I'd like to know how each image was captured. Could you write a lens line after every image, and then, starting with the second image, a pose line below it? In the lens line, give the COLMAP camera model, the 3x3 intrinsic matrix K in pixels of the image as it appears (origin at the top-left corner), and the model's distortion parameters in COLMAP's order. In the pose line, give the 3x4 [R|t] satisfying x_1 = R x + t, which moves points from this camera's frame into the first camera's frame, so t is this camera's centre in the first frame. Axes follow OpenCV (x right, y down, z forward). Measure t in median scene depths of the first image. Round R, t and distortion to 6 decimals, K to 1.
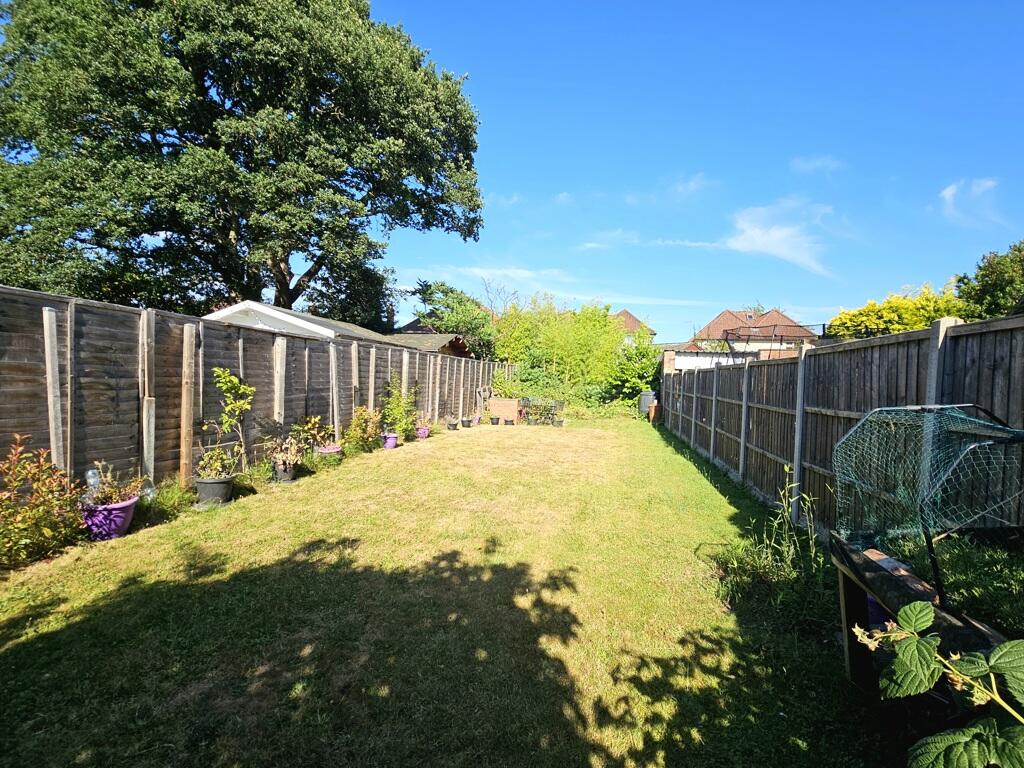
lens RADIAL K [[537.2, 0, 517.8], [0, 537.2, 395.9], [0, 0, 1]] dist [0.002648, -0.000111]
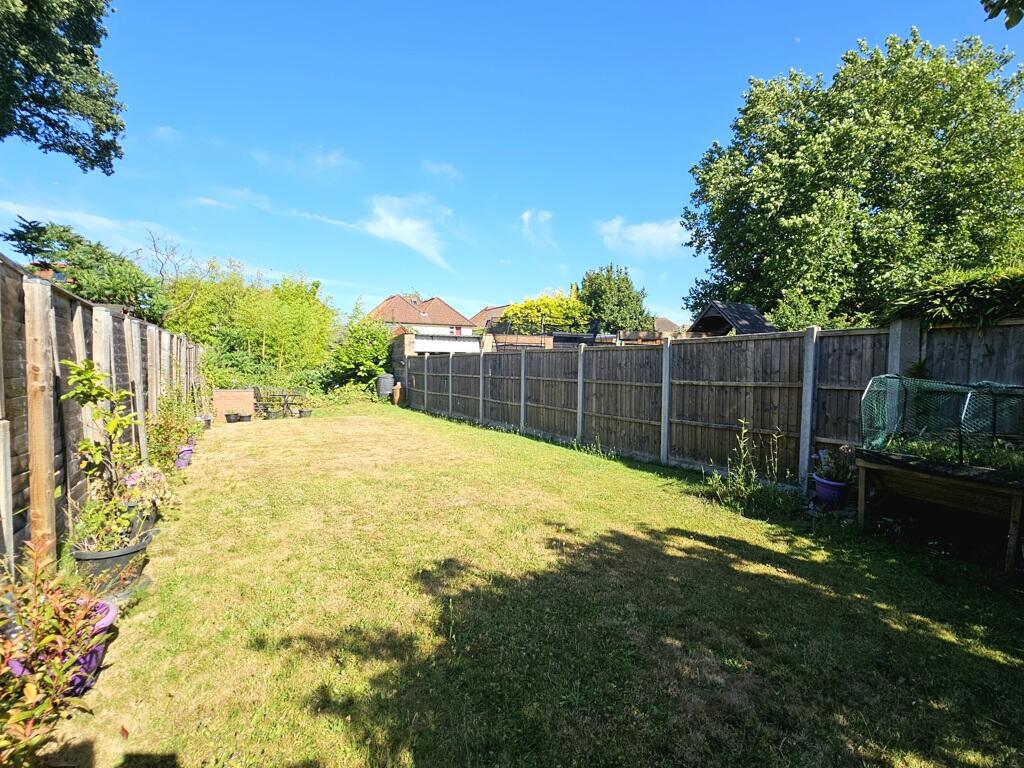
lens RADIAL K [[512.7, 0, 569.4], [0, 512.7, 405.4], [0, 0, 1]] dist [0.031507, -0.024464]
pose [[0.687752, -0.082198, 0.721277, -0.212176], [0.039644, 0.996339, 0.075743, -0.009367], [-0.724862, -0.023498, 0.688493, 0.085478]]
